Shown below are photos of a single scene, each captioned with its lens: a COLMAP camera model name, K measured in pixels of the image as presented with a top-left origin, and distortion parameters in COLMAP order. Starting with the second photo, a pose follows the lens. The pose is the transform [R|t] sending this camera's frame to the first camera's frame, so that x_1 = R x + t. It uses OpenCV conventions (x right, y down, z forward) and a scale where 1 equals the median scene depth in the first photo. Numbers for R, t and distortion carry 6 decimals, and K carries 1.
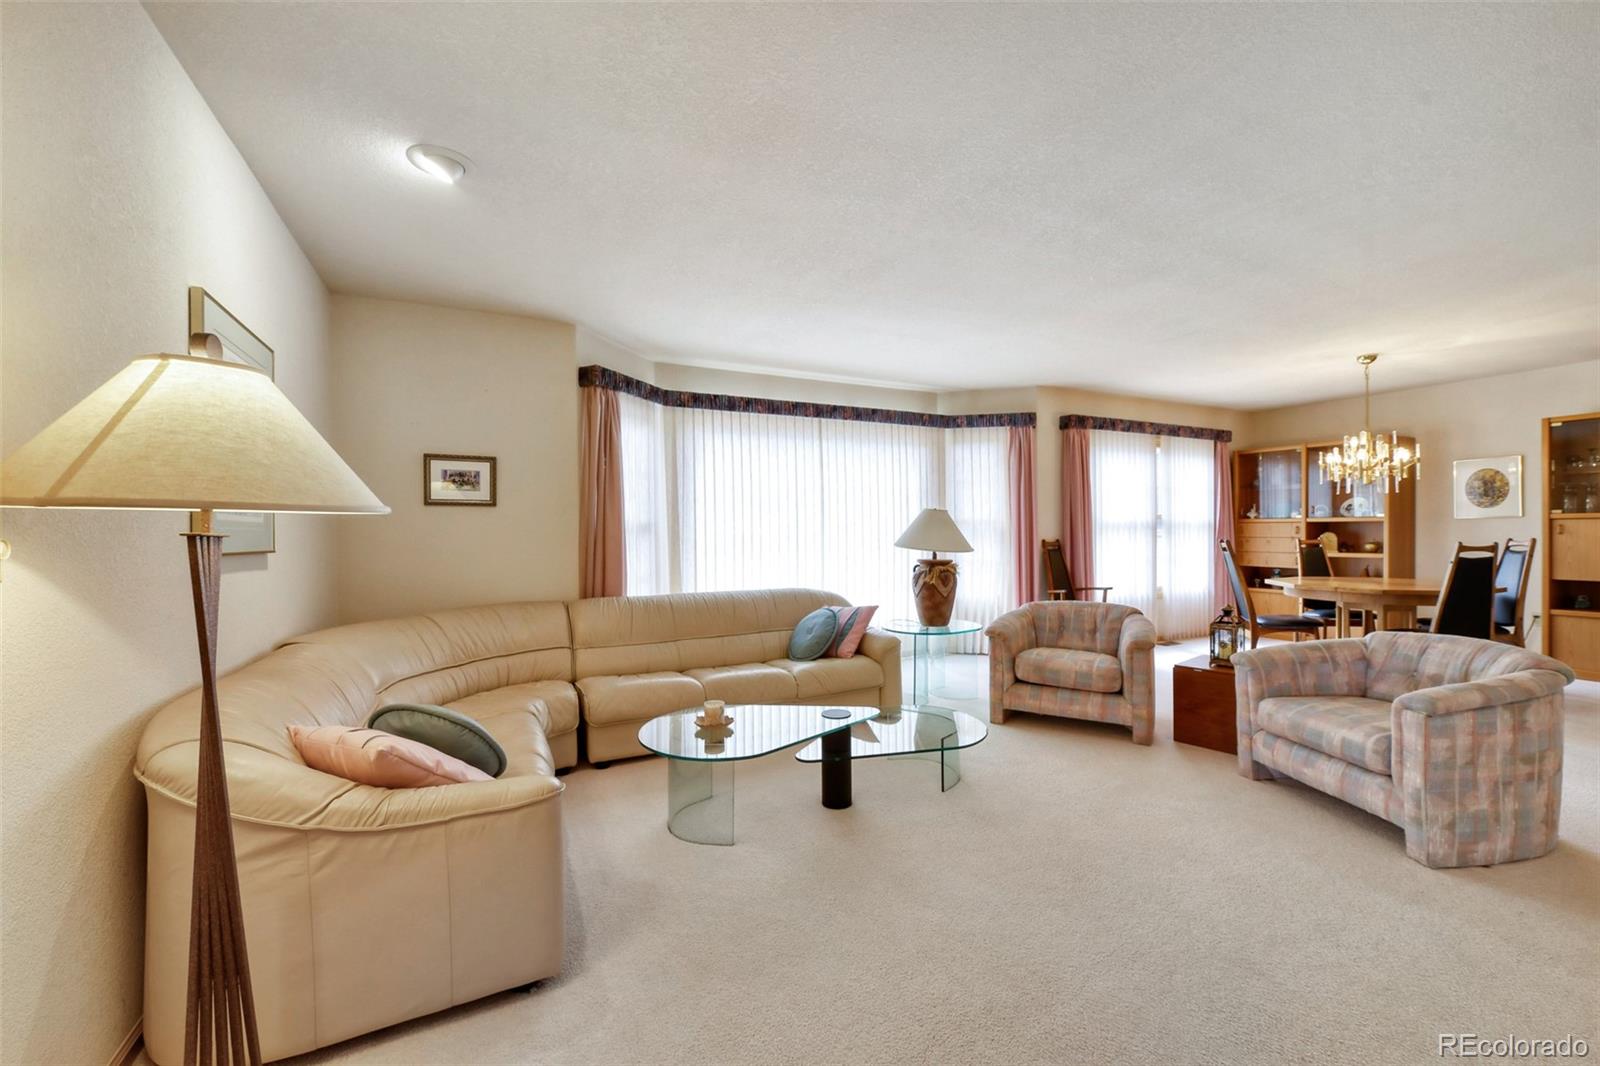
lens RADIAL K [[627.3, 0, 793.6], [0, 627.3, 535.3], [0, 0, 1]] dist [-0.002942, -0.000751]
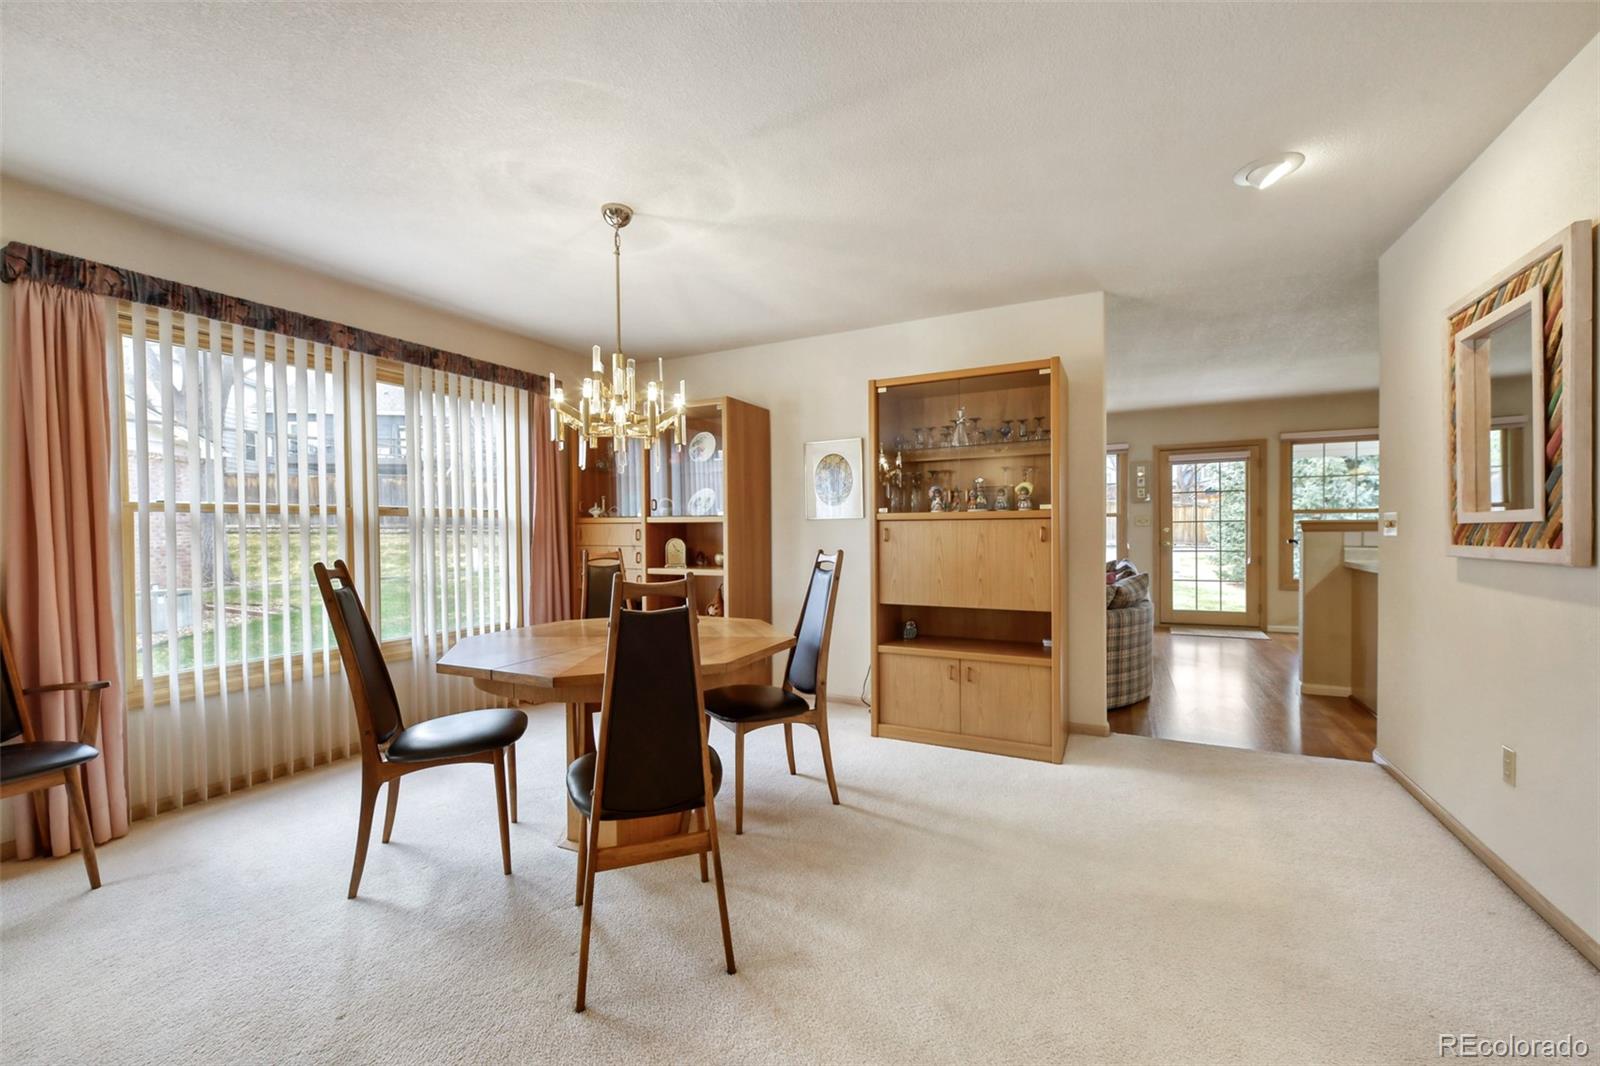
lens RADIAL K [[627.3, 0, 798.4], [0, 627.3, 529.4], [0, 0, 1]] dist [-0.002942, -0.000751]
pose [[0.803688, -0.000118, 0.595051, 0.433894], [0.006285, 0.999946, -0.008289, -0.006209], [-0.595018, 0.010402, 0.803645, 0.288362]]
